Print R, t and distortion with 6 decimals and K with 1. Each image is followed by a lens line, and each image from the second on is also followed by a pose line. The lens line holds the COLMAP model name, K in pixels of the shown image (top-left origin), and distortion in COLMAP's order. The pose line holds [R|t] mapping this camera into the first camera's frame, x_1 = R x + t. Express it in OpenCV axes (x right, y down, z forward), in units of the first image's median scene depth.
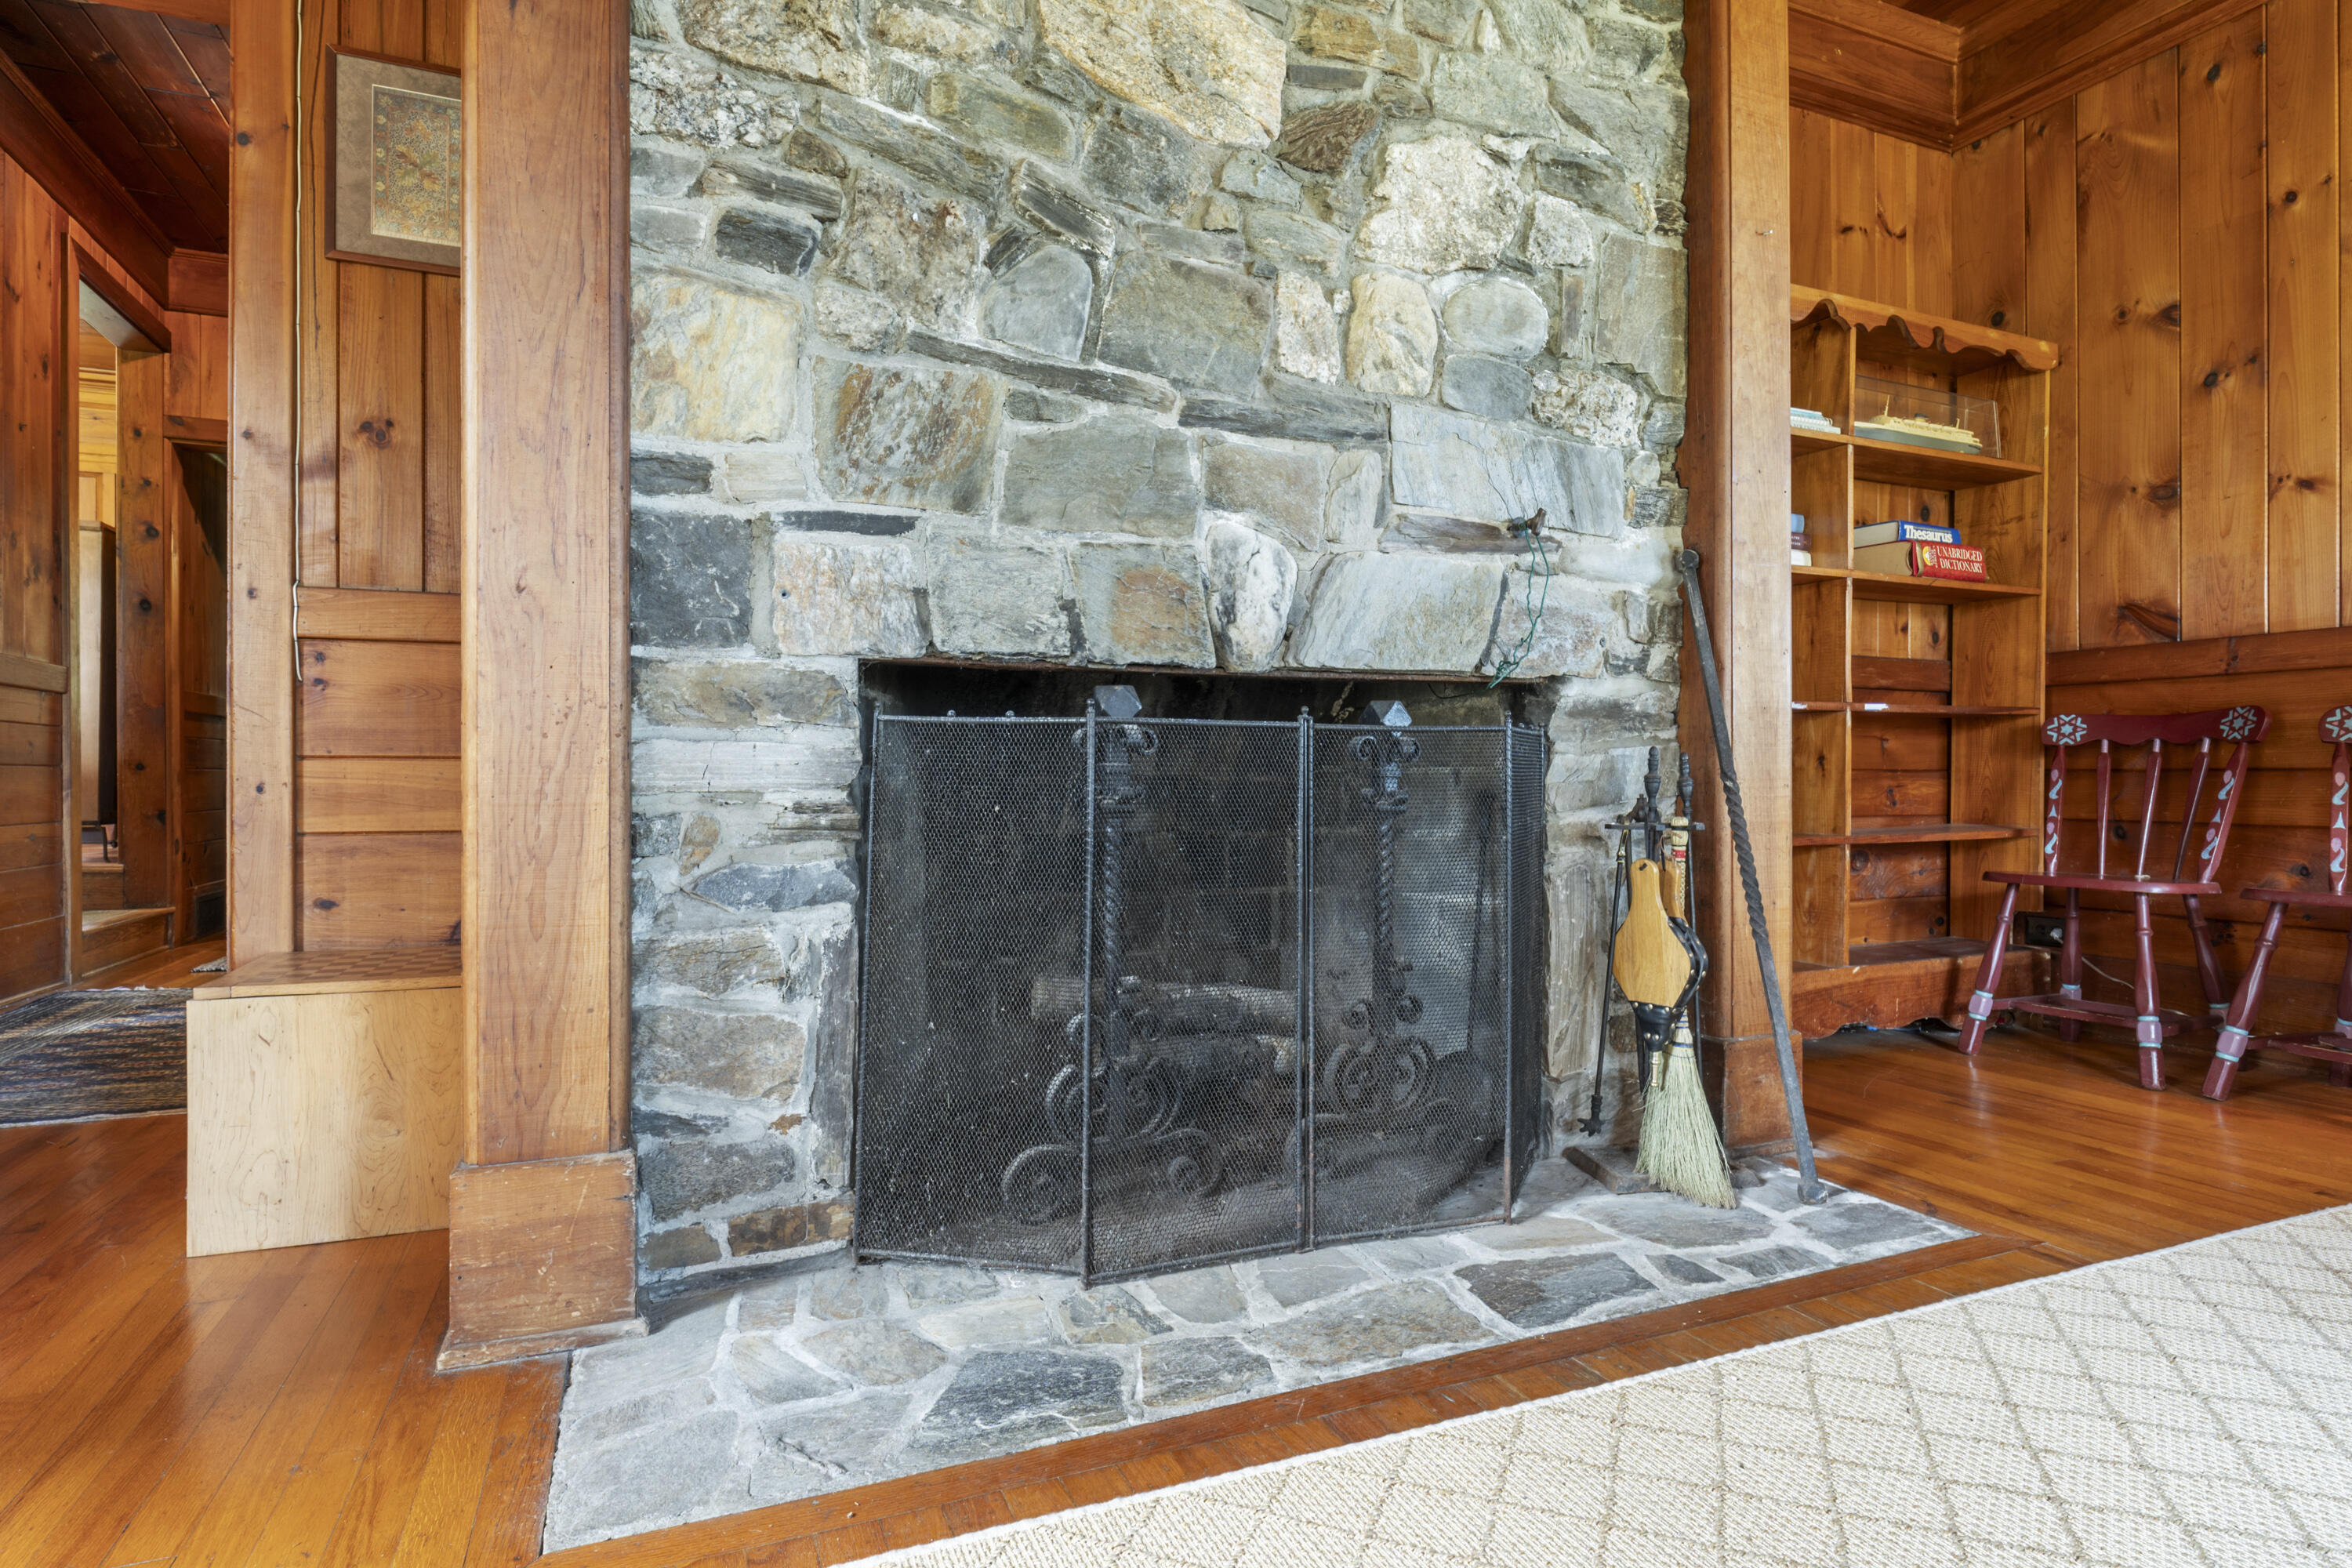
lens RADIAL K [[1229.1, 0, 1169.7], [0, 1229.1, 780.3], [0, 0, 1]] dist [-0.002271, -0.000292]
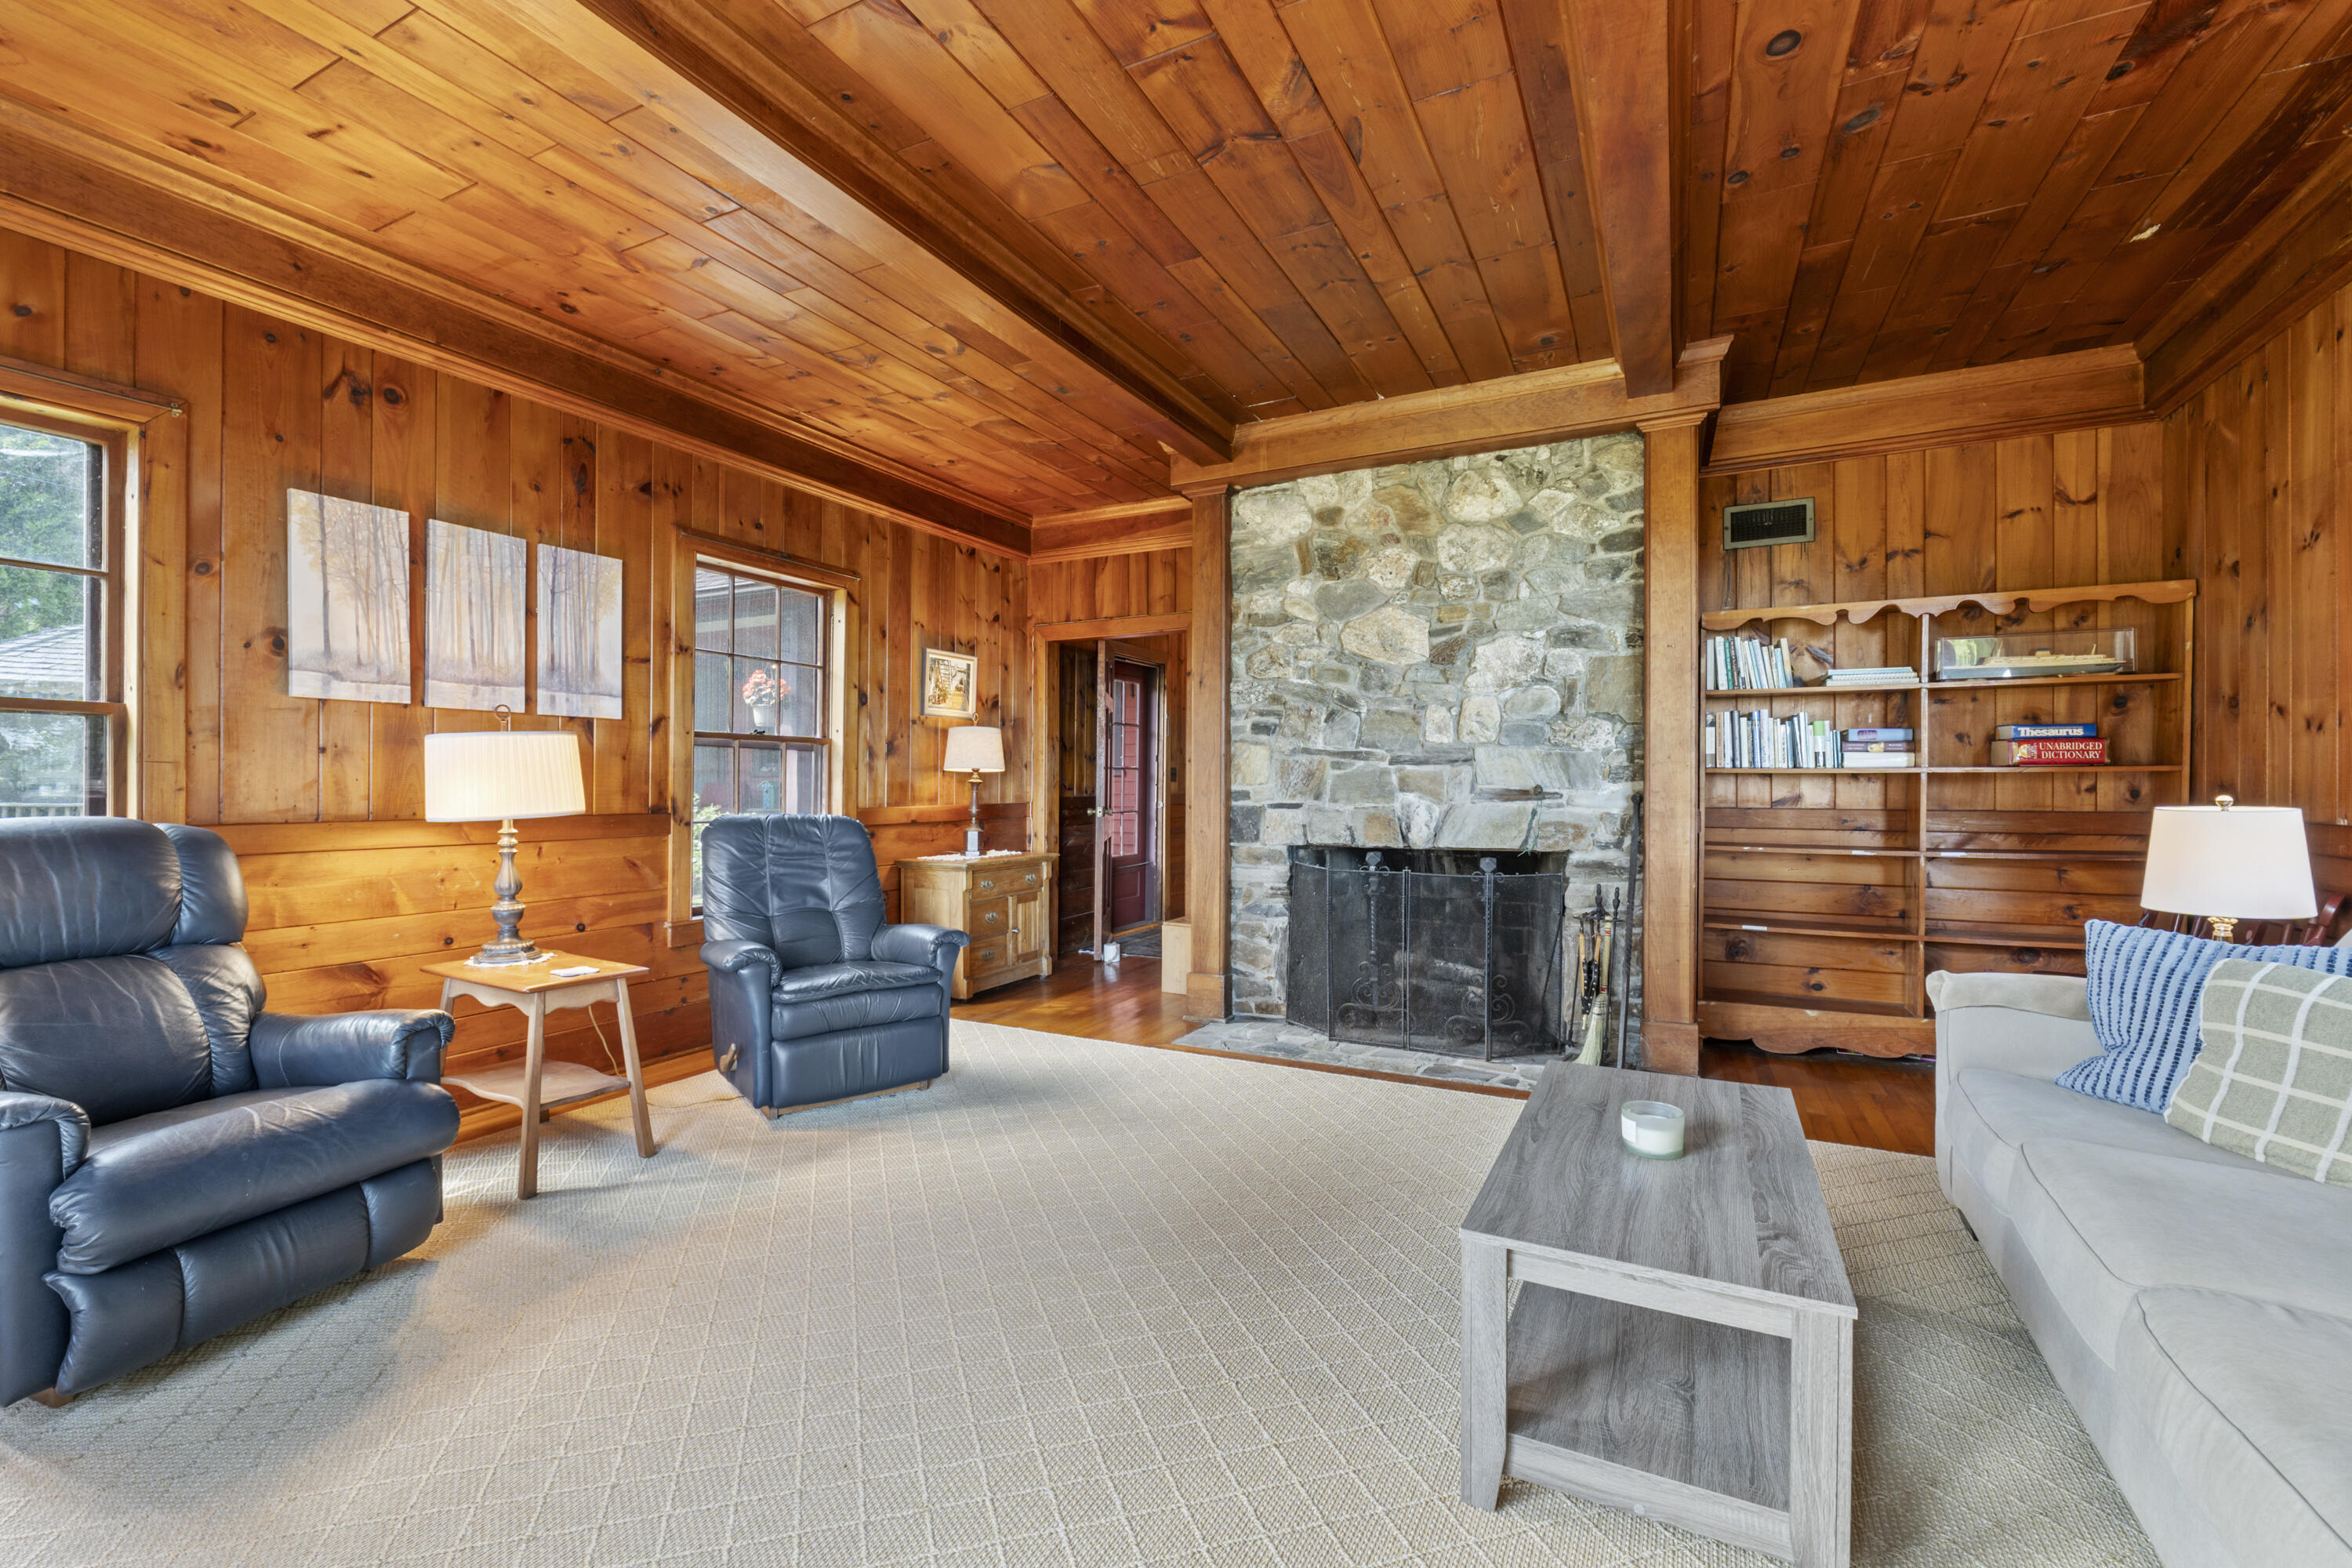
lens RADIAL K [[990.3, 0, 1166.6], [0, 990.3, 778.6], [0, 0, 1]] dist [-0.006022, -0.000551]
pose [[0.647685, -0.002906, -0.761903, 1.515997], [-0.003986, 0.999966, -0.007202, -0.246307], [0.761898, 0.007702, 0.647651, -0.966406]]
